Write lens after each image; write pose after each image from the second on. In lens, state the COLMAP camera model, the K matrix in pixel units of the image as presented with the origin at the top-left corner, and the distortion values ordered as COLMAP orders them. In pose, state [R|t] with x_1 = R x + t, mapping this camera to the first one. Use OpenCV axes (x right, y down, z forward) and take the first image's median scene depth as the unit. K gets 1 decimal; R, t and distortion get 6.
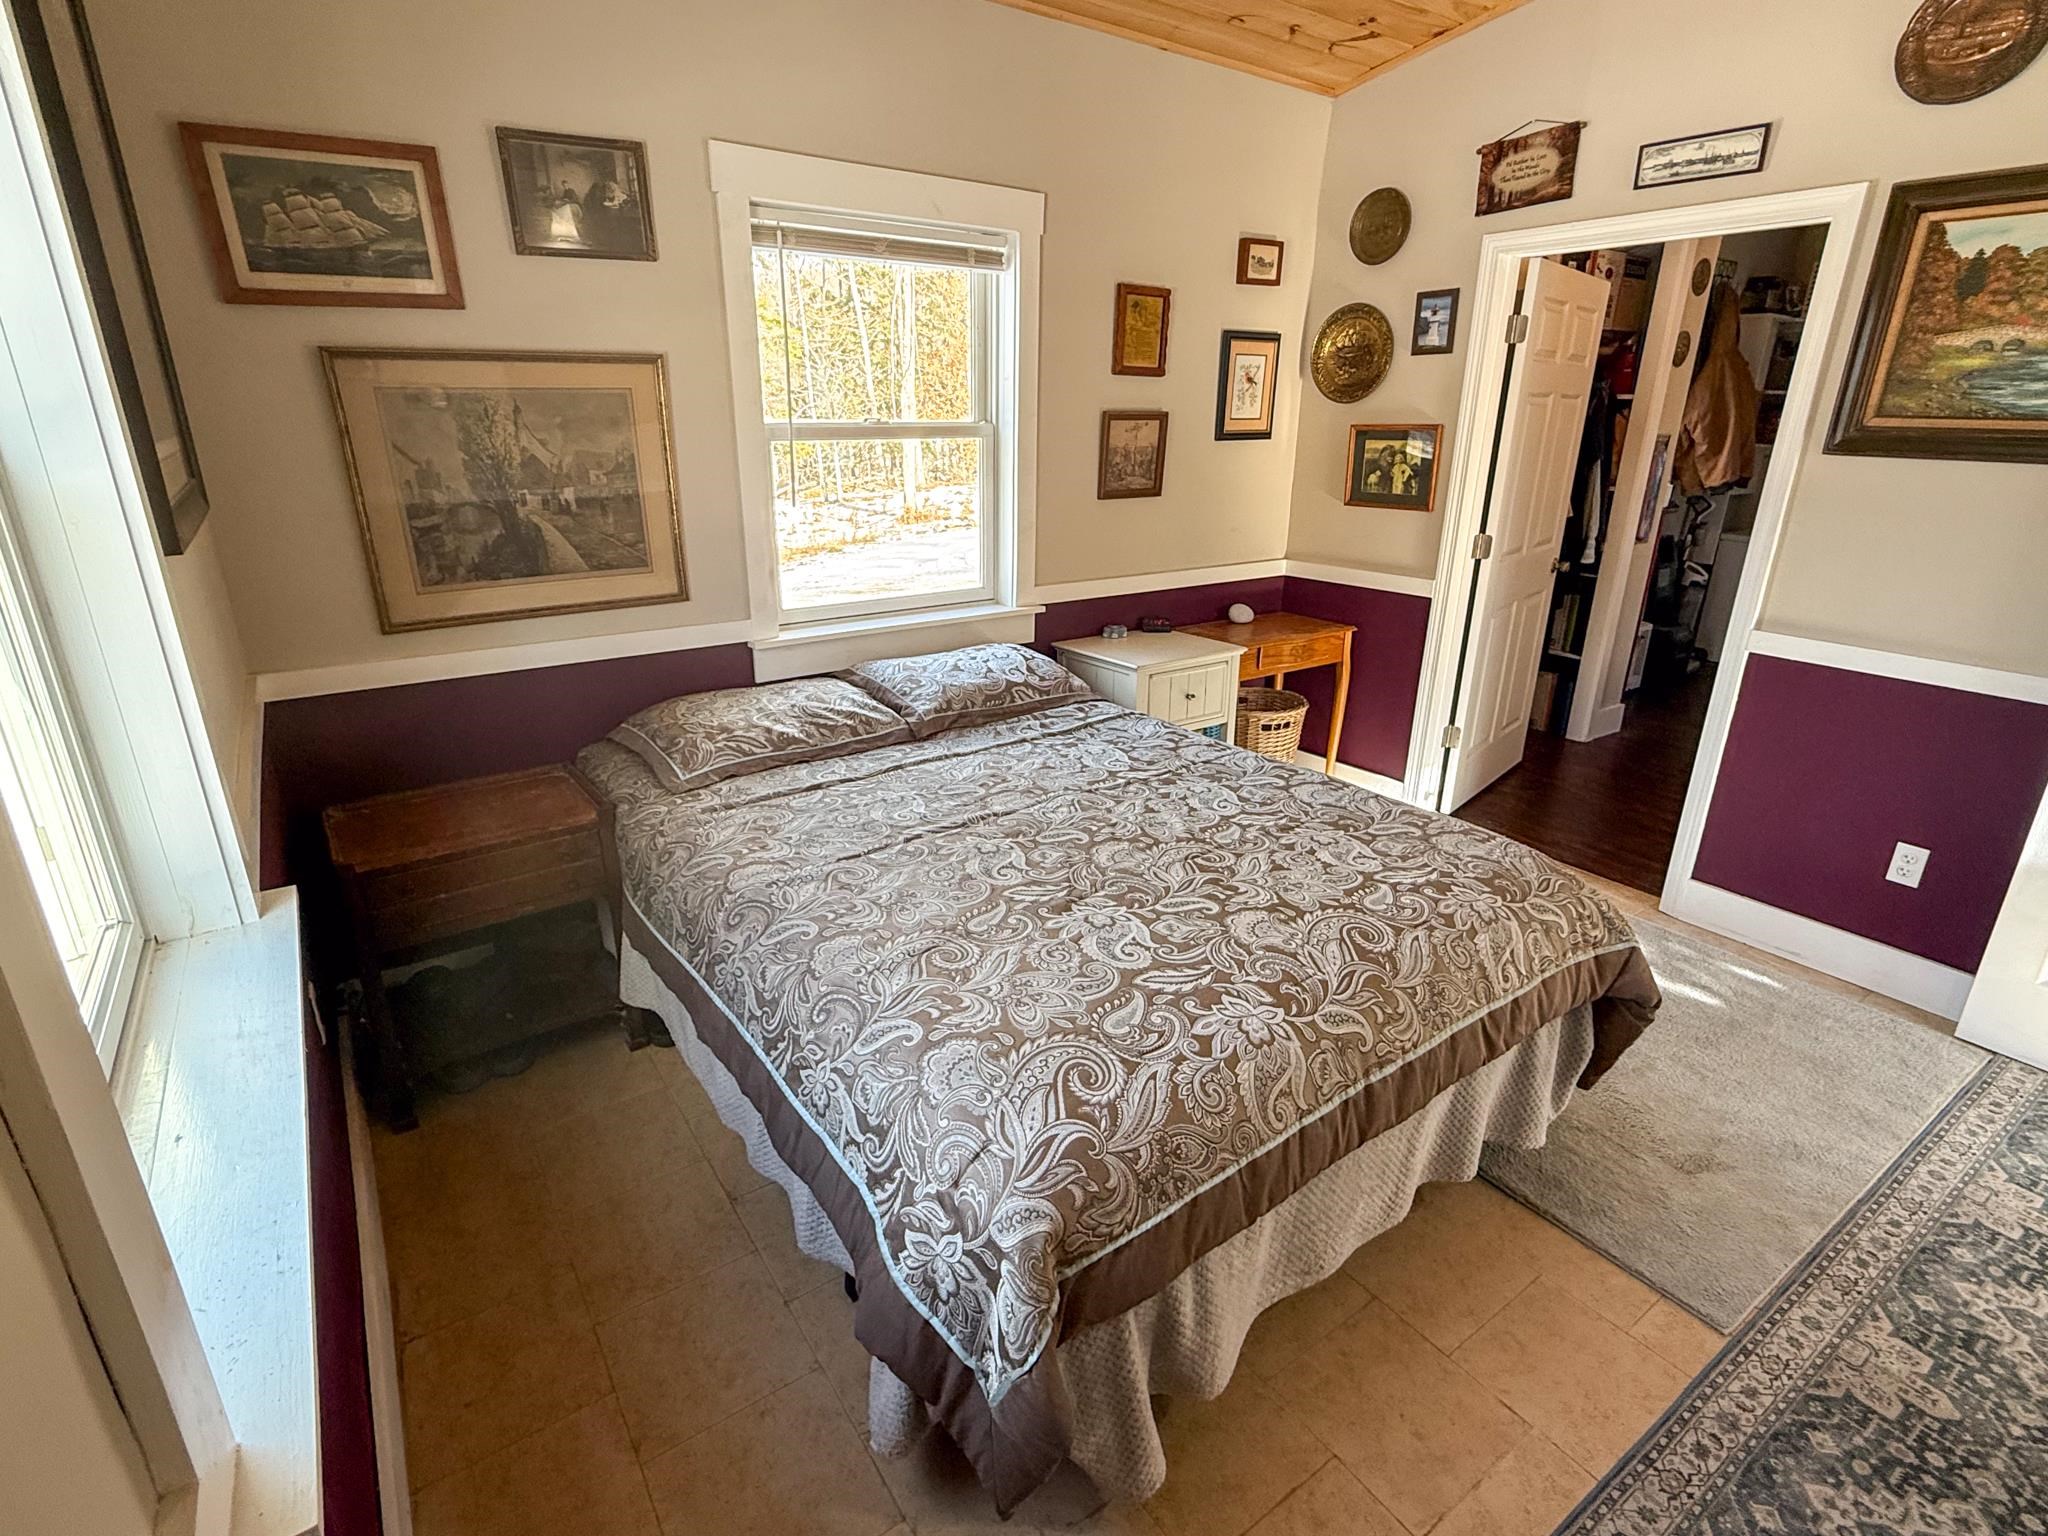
lens RADIAL K [[1007.1, 0, 1008.4], [0, 1007.1, 775.7], [0, 0, 1]] dist [-0.005047, 0.003318]
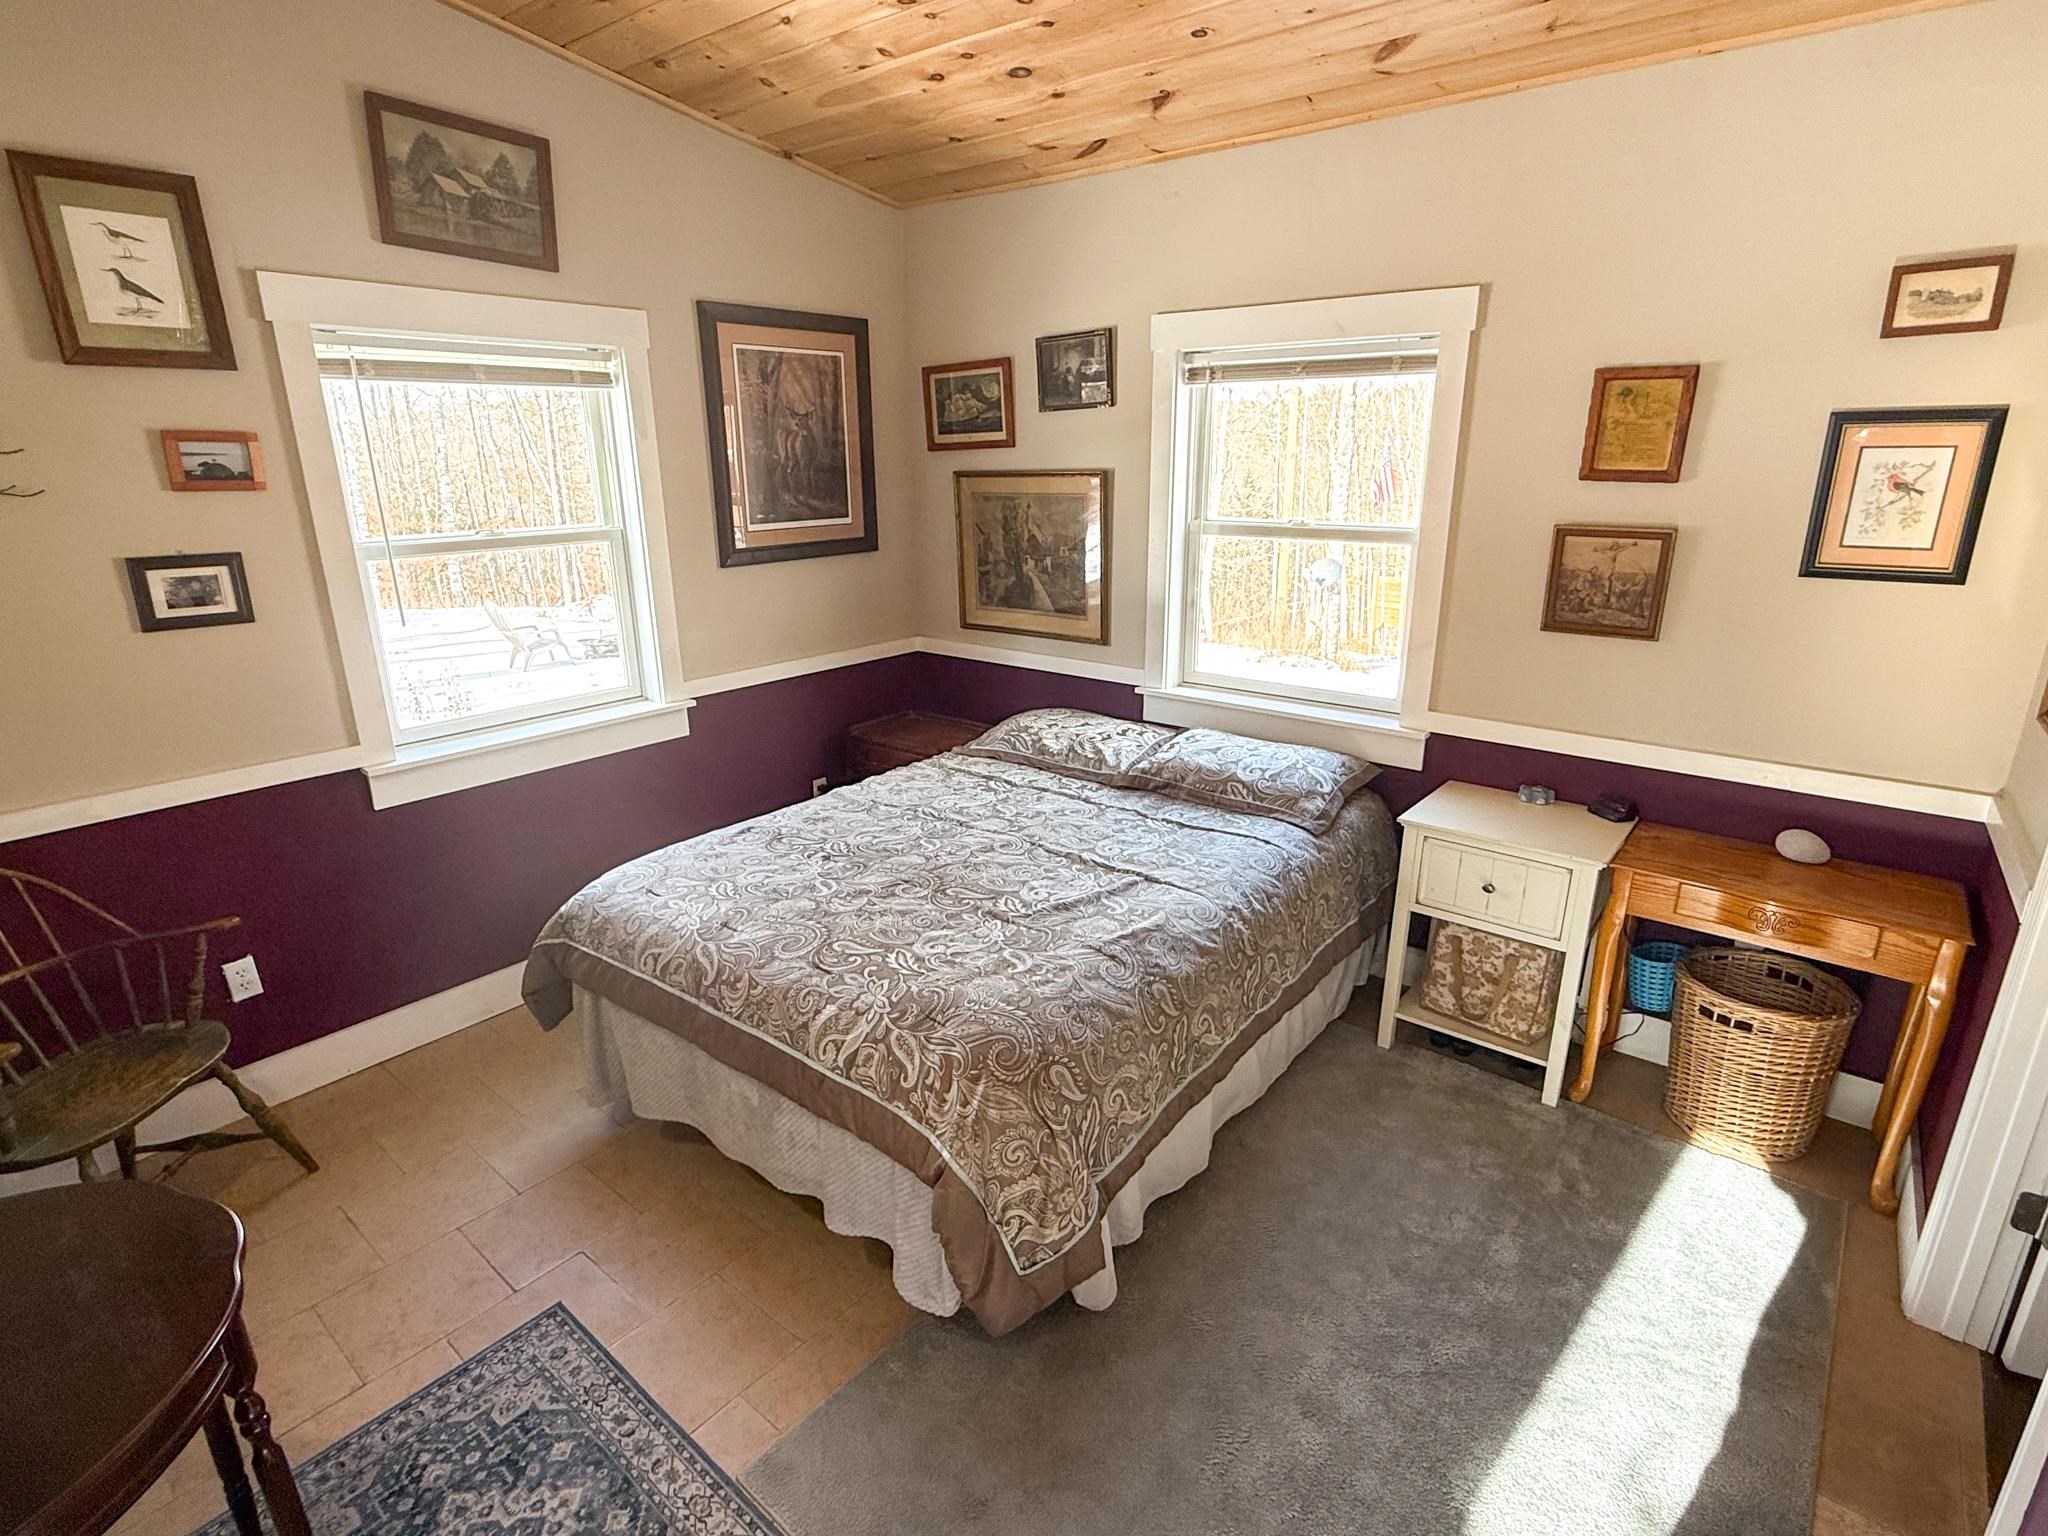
lens RADIAL K [[1007.1, 0, 1036.7], [0, 1007.1, 762.4], [0, 0, 1]] dist [-0.005047, 0.003318]
pose [[0.284299, 0.271080, -0.919614, 1.058581], [-0.327520, 0.928949, 0.172579, -0.259019], [0.901058, 0.252128, 0.352884, 0.536280]]
